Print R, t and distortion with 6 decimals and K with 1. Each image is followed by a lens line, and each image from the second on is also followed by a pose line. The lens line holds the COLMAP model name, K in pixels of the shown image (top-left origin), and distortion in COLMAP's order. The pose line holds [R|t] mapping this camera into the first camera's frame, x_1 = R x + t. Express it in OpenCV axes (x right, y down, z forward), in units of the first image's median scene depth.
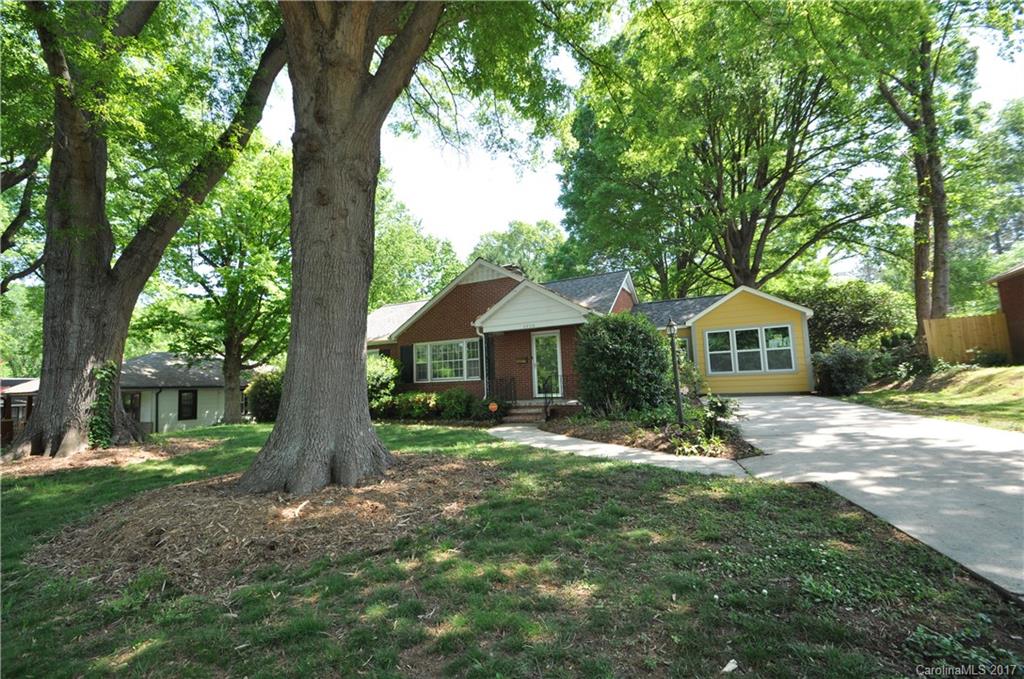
lens RADIAL K [[447.7, 0, 512.4], [0, 447.7, 347.8], [0, 0, 1]] dist [0.000263, -0.008353]
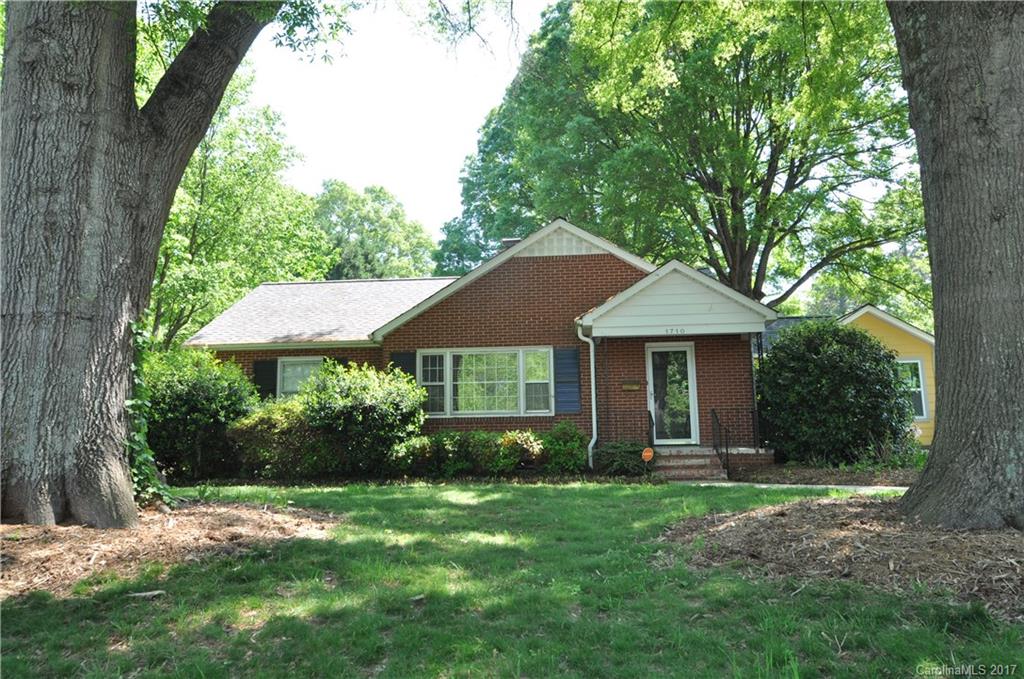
lens RADIAL K [[701.0, 0, 512.0], [0, 701.0, 335.4], [0, 0, 1]] dist [-0.028998, 0.002054]
pose [[0.924617, 0.084254, 0.371463, -0.500451], [-0.050652, 0.993765, -0.099322, 0.063174], [-0.377515, 0.073019, 0.923120, 0.142667]]
